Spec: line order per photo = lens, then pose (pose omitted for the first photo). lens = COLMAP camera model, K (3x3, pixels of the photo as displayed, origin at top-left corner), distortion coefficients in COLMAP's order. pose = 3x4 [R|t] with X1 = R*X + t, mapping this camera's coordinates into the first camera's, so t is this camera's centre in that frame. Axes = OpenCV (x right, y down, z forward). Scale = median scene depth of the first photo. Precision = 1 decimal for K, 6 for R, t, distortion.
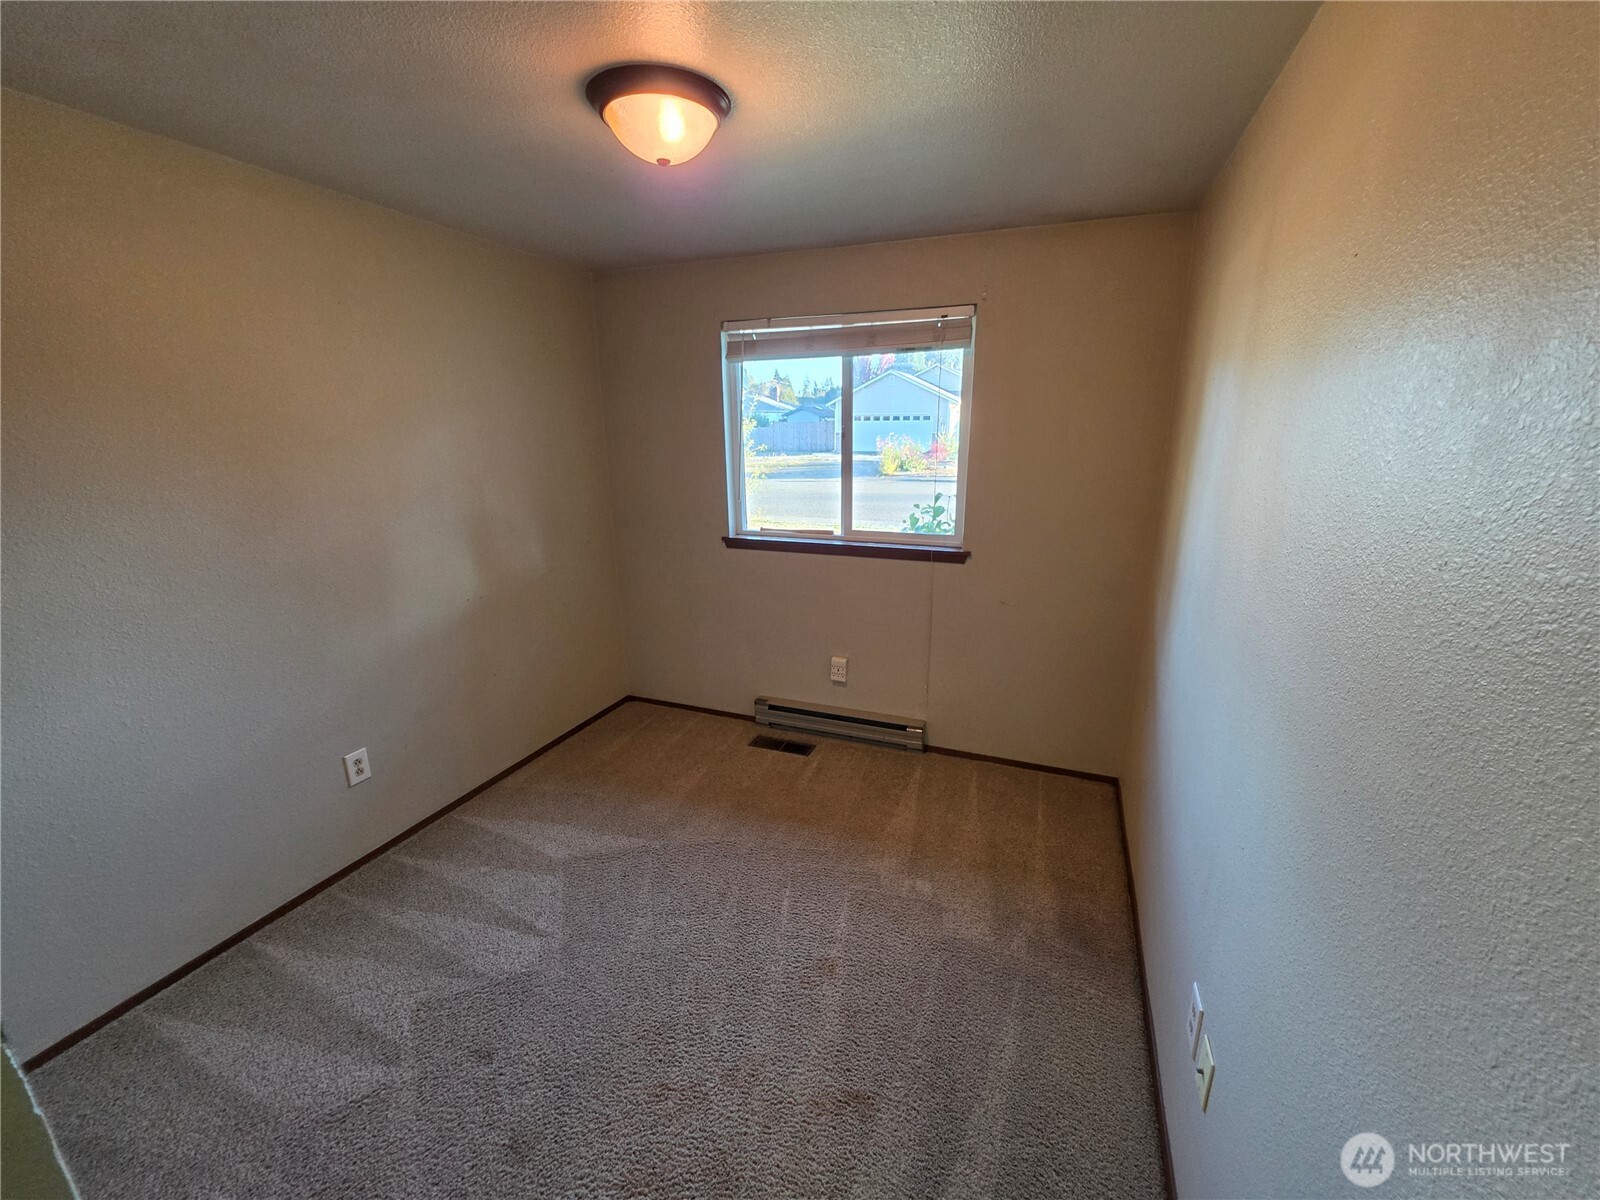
lens RADIAL K [[640.7, 0, 800.1], [0, 640.7, 603.4], [0, 0, 1]] dist [-0.017274, 0.000072]
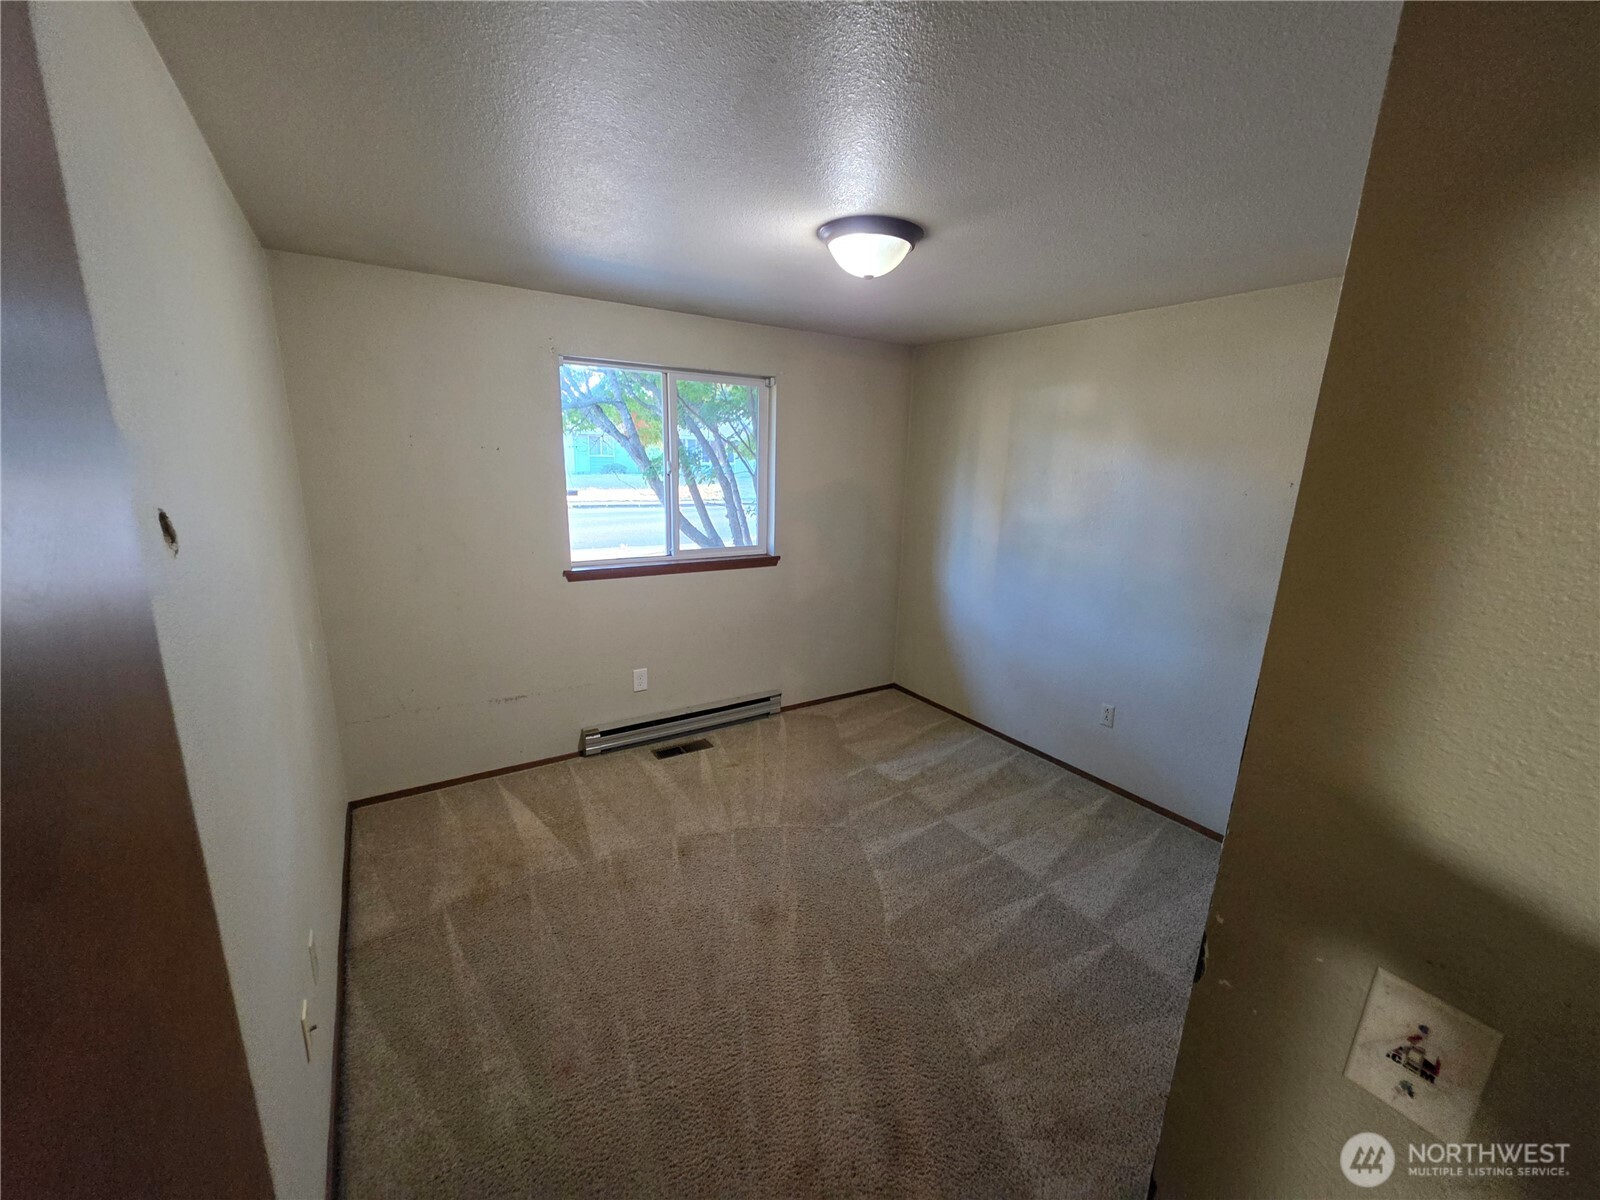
lens RADIAL K [[640.7, 0, 803.2], [0, 640.7, 599.2], [0, 0, 1]] dist [-0.017274, 0.000072]
pose [[0.588412, -0.167438, 0.791034, -0.678390], [0.166409, 0.982458, 0.084173, -0.084329], [-0.791251, 0.082107, 0.605953, 0.142086]]
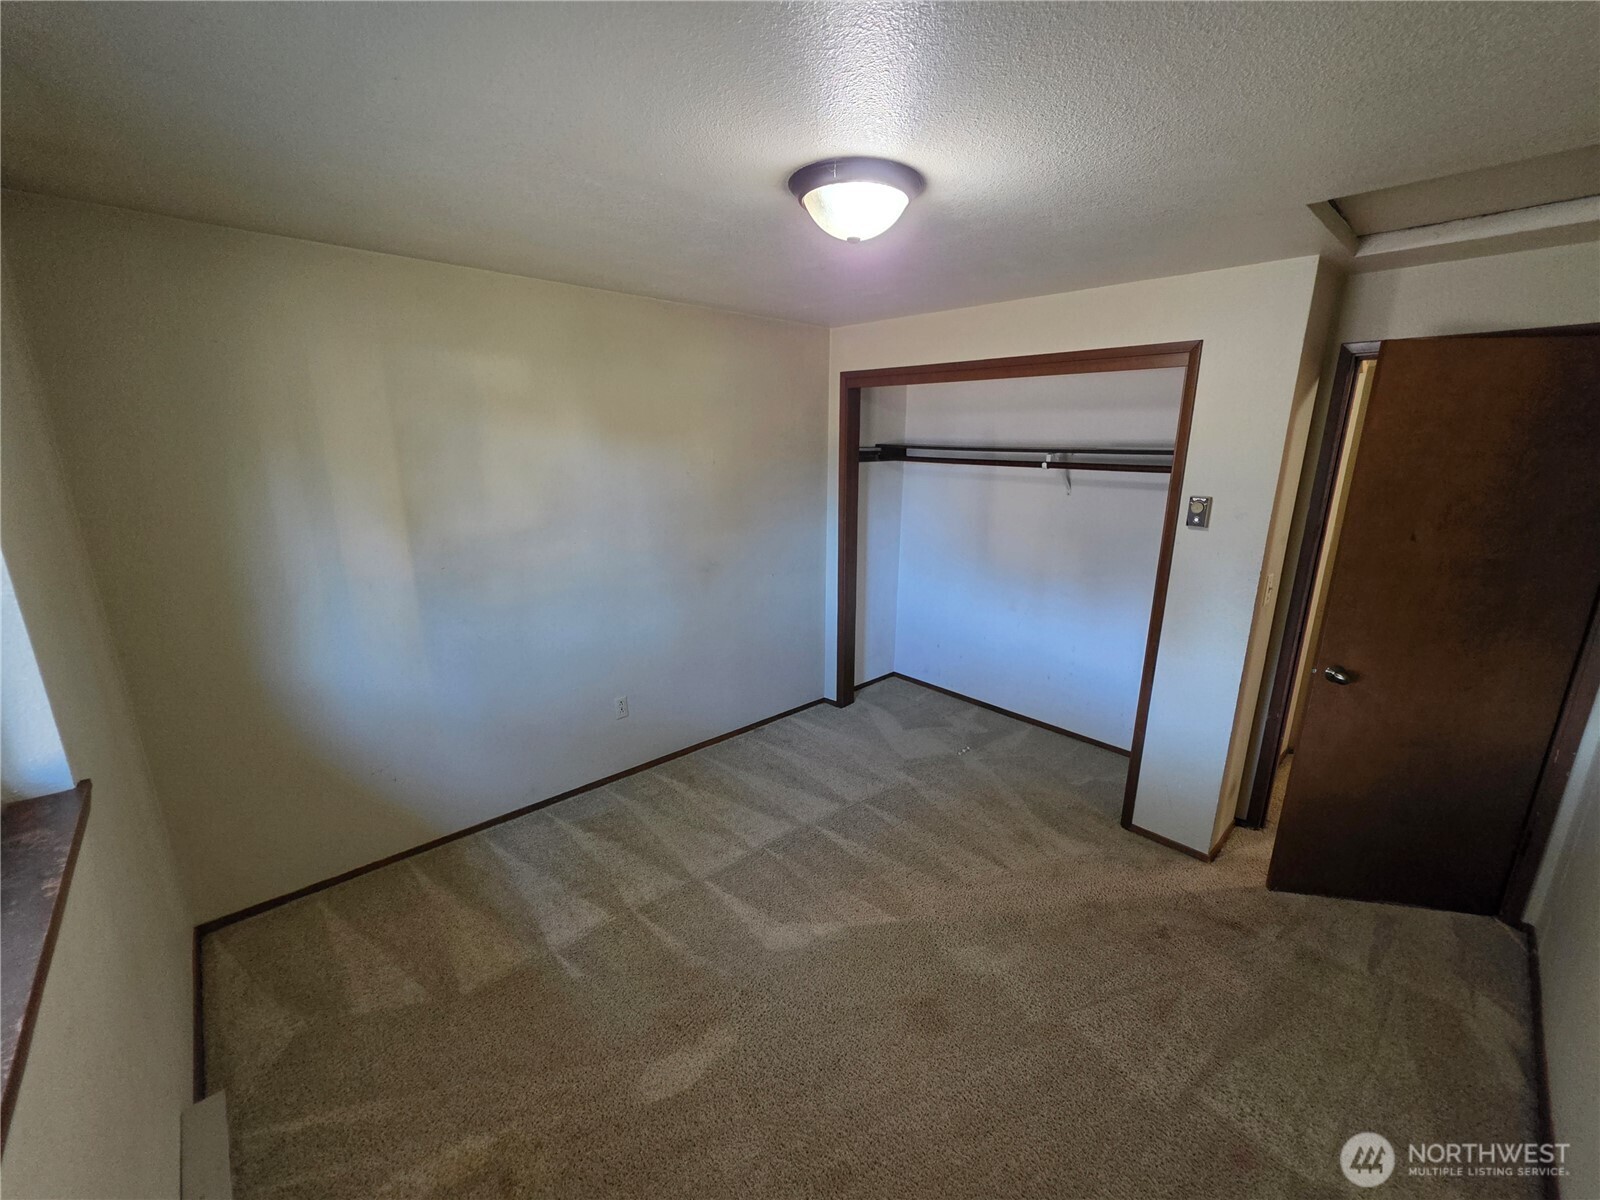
lens RADIAL K [[640.7, 0, 807.3], [0, 640.7, 605.6], [0, 0, 1]] dist [-0.017274, 0.000072]
pose [[-0.899228, -0.120537, 0.420547, -0.329806], [0.094206, 0.885389, 0.455206, -0.289560], [-0.427216, 0.448952, -0.784811, 0.900769]]
